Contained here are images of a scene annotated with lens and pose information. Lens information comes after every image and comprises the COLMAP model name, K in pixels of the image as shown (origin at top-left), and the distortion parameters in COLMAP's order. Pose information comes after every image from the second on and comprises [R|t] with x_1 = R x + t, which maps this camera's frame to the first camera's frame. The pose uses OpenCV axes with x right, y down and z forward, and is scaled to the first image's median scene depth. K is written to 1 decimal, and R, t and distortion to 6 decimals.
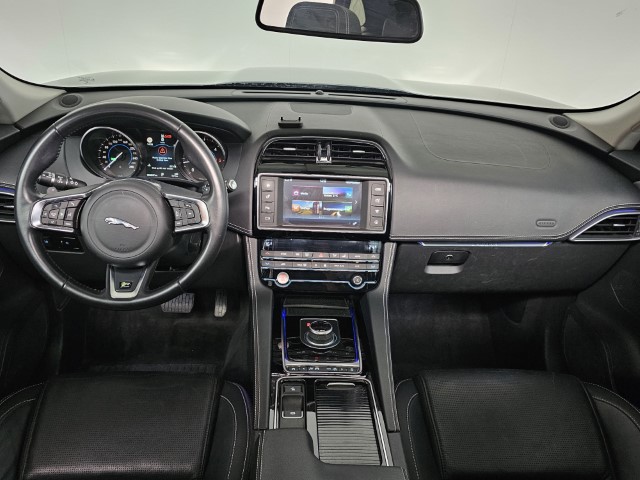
lens RADIAL K [[525.1, 0, 320.0], [0, 525.1, 240.0], [0, 0, 1]] dist [0.019100, -0.008071]
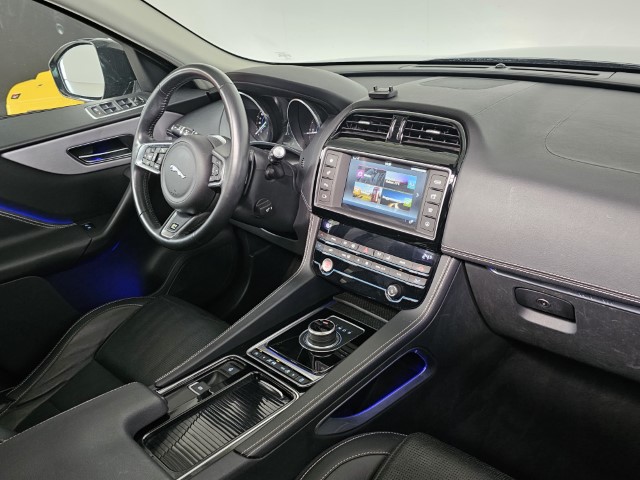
lens RADIAL K [[525.1, 0, 320.0], [0, 525.1, 240.0], [0, 0, 1]] dist [0.019100, -0.008071]
pose [[0.698870, 0.214645, -0.682282, 0.520390], [-0.221573, 0.971954, 0.078815, -0.036628], [0.680063, 0.096094, 0.726829, 0.335259]]
